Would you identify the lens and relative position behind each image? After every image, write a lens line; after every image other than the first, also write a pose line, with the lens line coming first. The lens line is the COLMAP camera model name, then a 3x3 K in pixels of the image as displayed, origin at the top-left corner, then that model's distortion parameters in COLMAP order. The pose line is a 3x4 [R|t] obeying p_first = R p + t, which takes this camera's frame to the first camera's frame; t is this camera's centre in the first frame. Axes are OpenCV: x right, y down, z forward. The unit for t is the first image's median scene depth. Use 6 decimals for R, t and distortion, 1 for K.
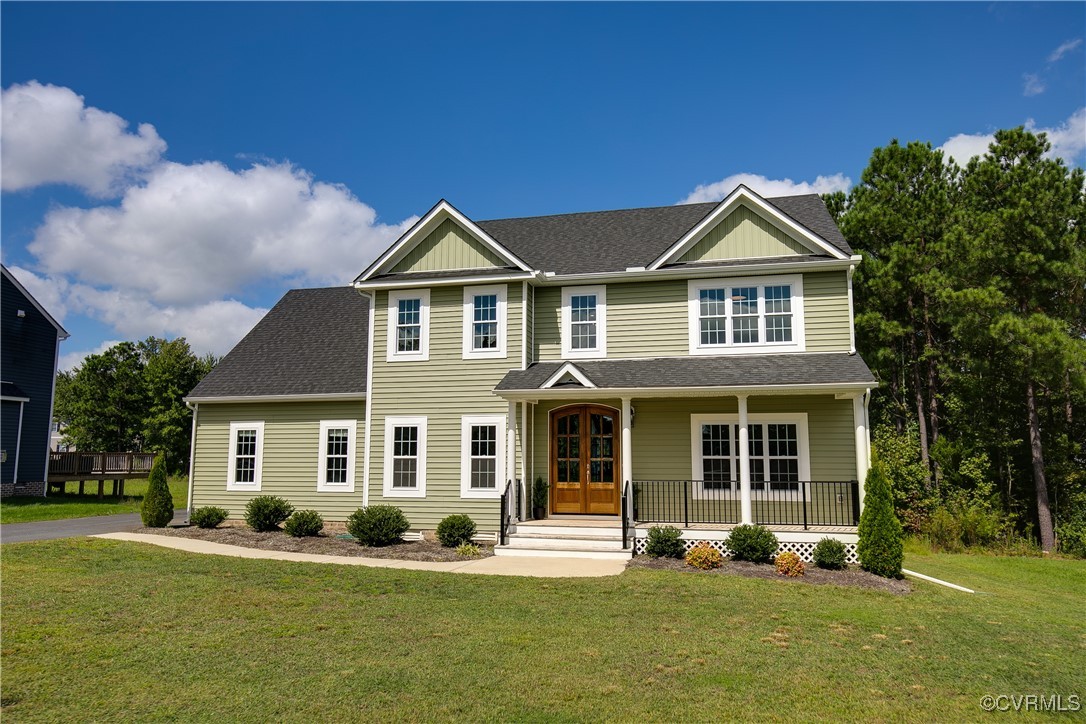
lens RADIAL K [[723.7, 0, 553.8], [0, 723.7, 370.3], [0, 0, 1]] dist [-0.009707, 0.012512]
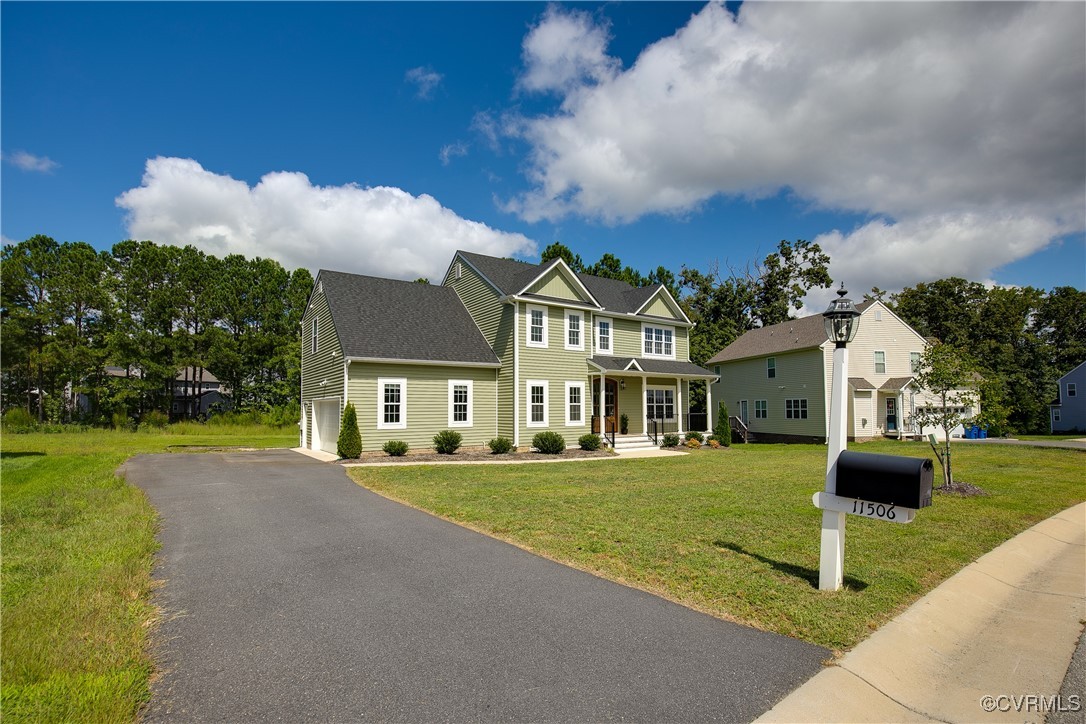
lens RADIAL K [[491.5, 0, 540.3], [0, 491.5, 397.2], [0, 0, 1]] dist [-0.021932, 0.000492]
pose [[0.677033, 0.012099, 0.735854, -1.048127], [-0.085222, 0.994427, 0.062060, 0.030913], [-0.731002, -0.104728, 0.674291, 0.210616]]
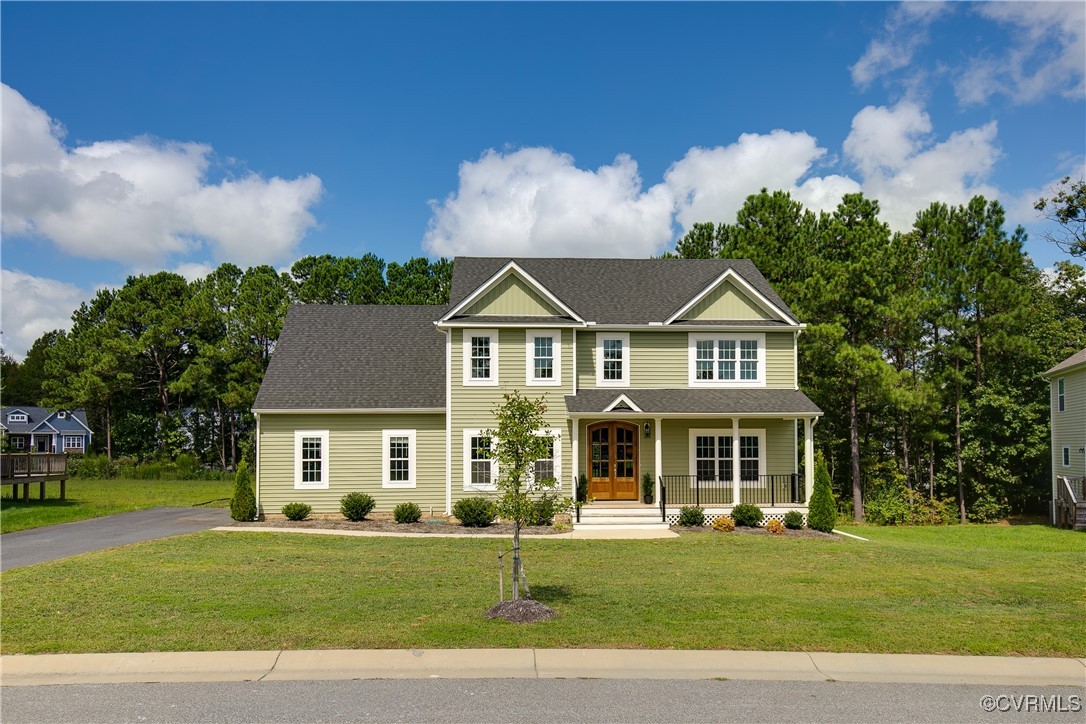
lens RADIAL K [[790.8, 0, 555.9], [0, 790.8, 429.3], [0, 0, 1]] dist [0.036292, -0.002841]
pose [[0.955768, 0.002022, 0.294113, -0.490002], [-0.030990, 0.995103, 0.093863, -0.072174], [-0.292483, -0.098826, 0.951150, -0.379675]]
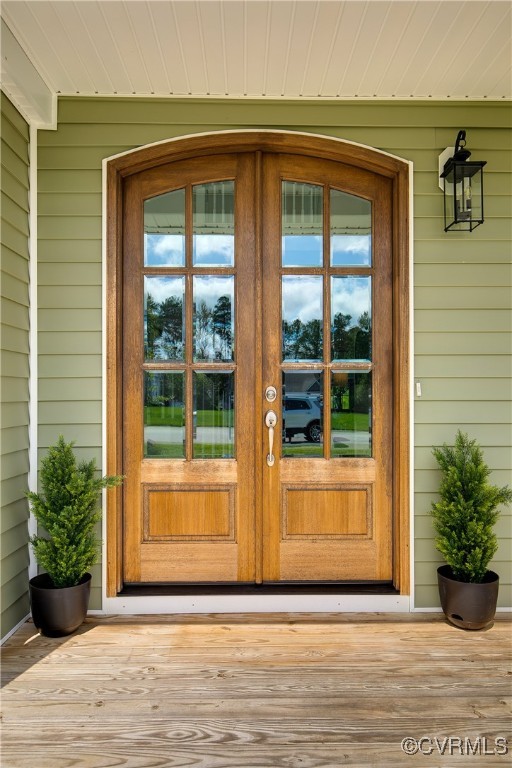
lens RADIAL K [[511.8, 0, 254.9], [0, 511.8, 385.4], [0, 0, 1]] dist [-0.009707, 0.012512]
pose [[0.966252, 0.001979, 0.257593, -0.002918], [-0.030983, 0.993604, 0.108586, 0.108471], [-0.255730, -0.112902, 0.960133, 0.814831]]
